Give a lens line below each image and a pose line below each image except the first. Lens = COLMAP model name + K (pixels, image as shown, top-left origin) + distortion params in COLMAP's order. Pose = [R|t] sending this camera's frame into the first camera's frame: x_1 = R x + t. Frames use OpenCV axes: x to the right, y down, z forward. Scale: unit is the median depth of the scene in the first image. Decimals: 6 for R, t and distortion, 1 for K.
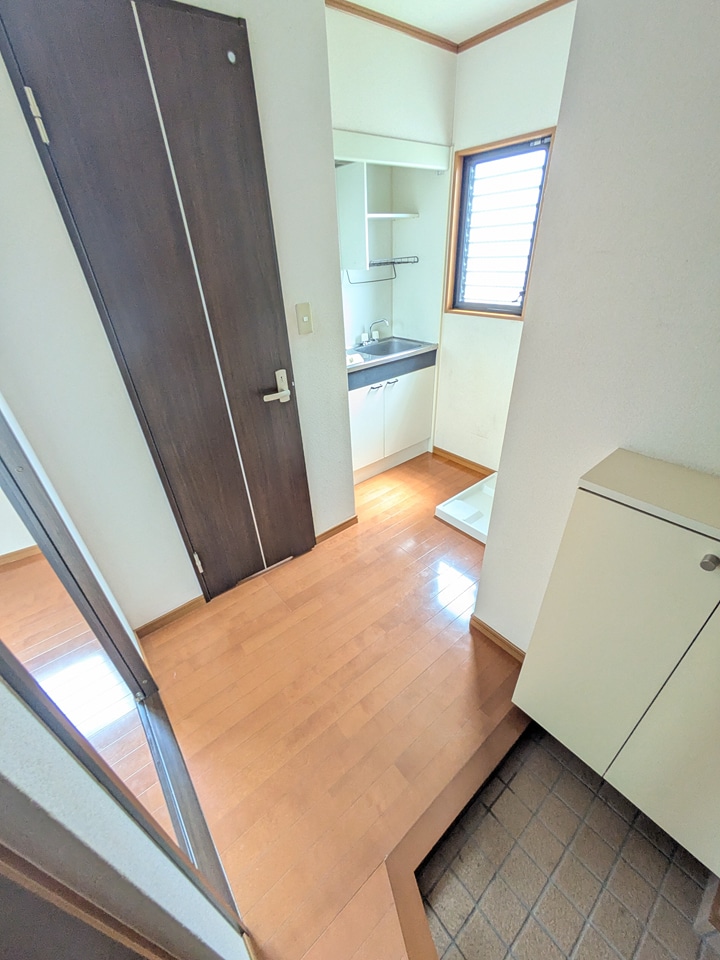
lens RADIAL K [[376.8, 0, 358.4], [0, 376.8, 483.3], [0, 0, 1]] dist [-0.004717, 0.002132]
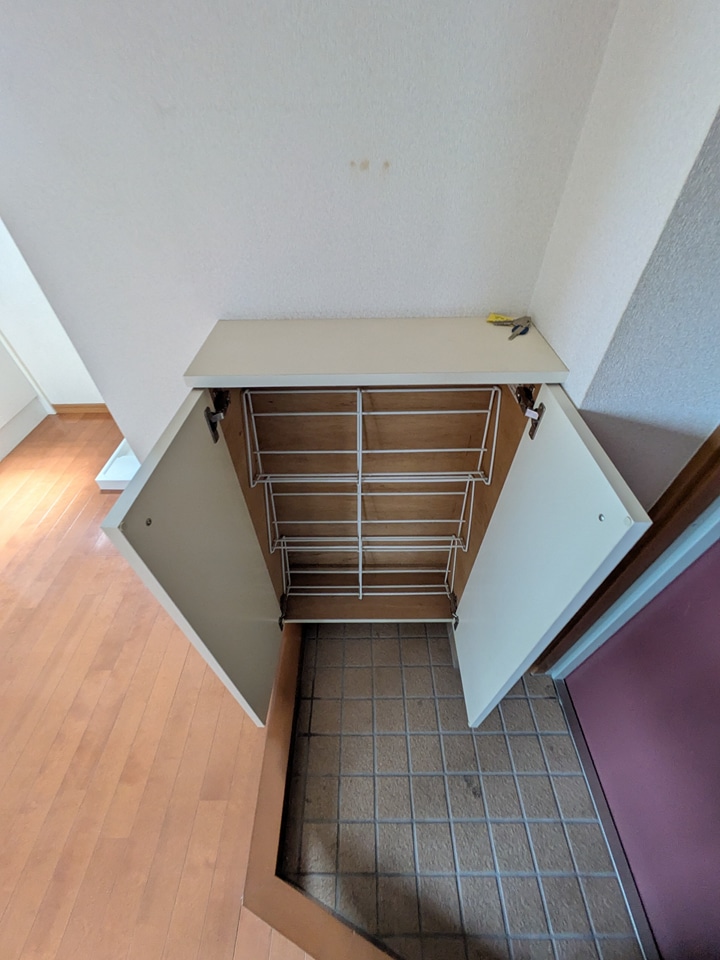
lens RADIAL K [[376.8, 0, 359.1], [0, 376.8, 481.8], [0, 0, 1]] dist [-0.004717, 0.002132]
pose [[0.632049, -0.518716, 0.575715, 0.109193], [0.391416, 0.854887, 0.340531, 0.017455], [-0.668810, 0.010112, 0.743364, 0.098096]]
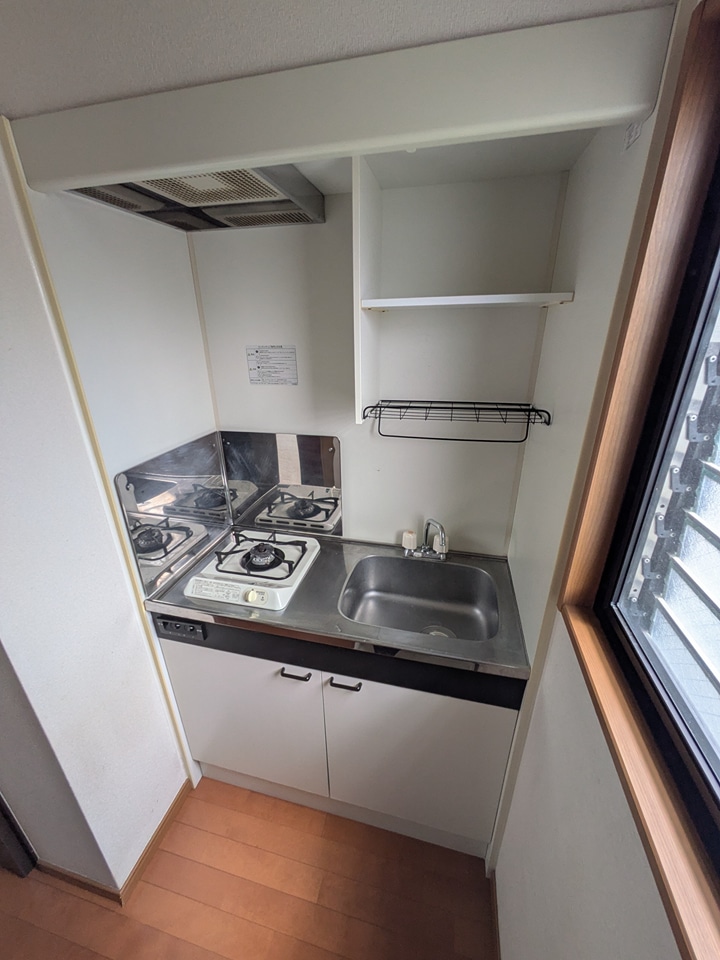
lens RADIAL K [[376.8, 0, 358.2], [0, 376.8, 484.1], [0, 0, 1]] dist [-0.004717, 0.002132]
pose [[0.605457, 0.339271, -0.719942, 0.349504], [-0.435095, 0.898544, 0.057531, -0.545421], [0.666419, 0.278411, 0.691645, 0.753411]]
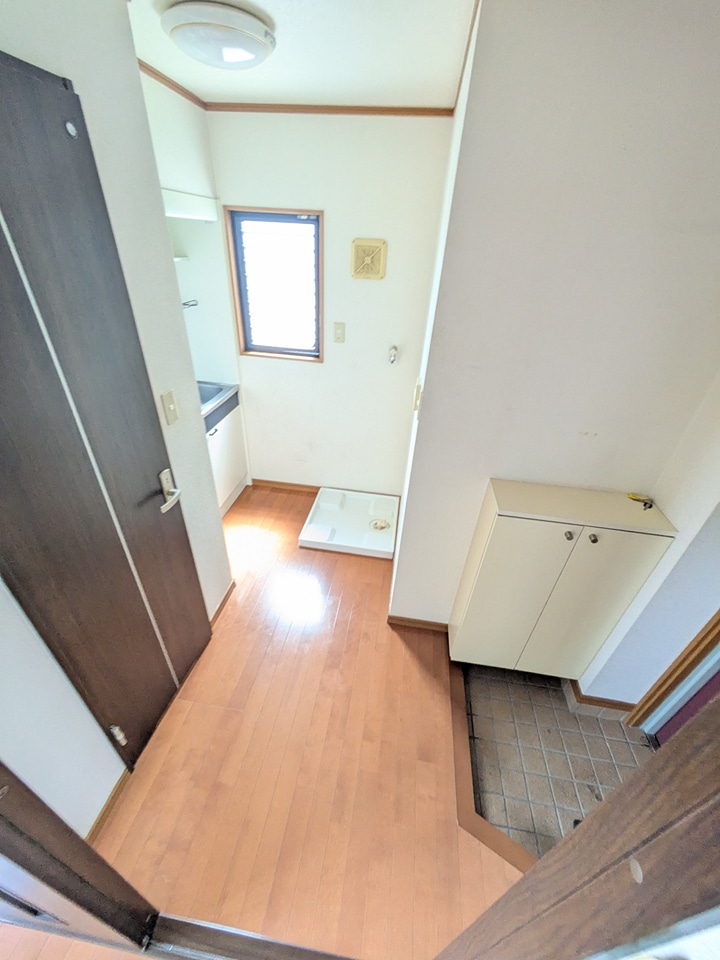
lens RADIAL K [[376.8, 0, 357.3], [0, 376.8, 482.8], [0, 0, 1]] dist [-0.004717, 0.002132]
pose [[0.733736, -0.297553, 0.610814, -0.293331], [0.282623, 0.951200, 0.123870, -0.182002], [-0.617864, 0.081742, 0.782025, 0.043288]]
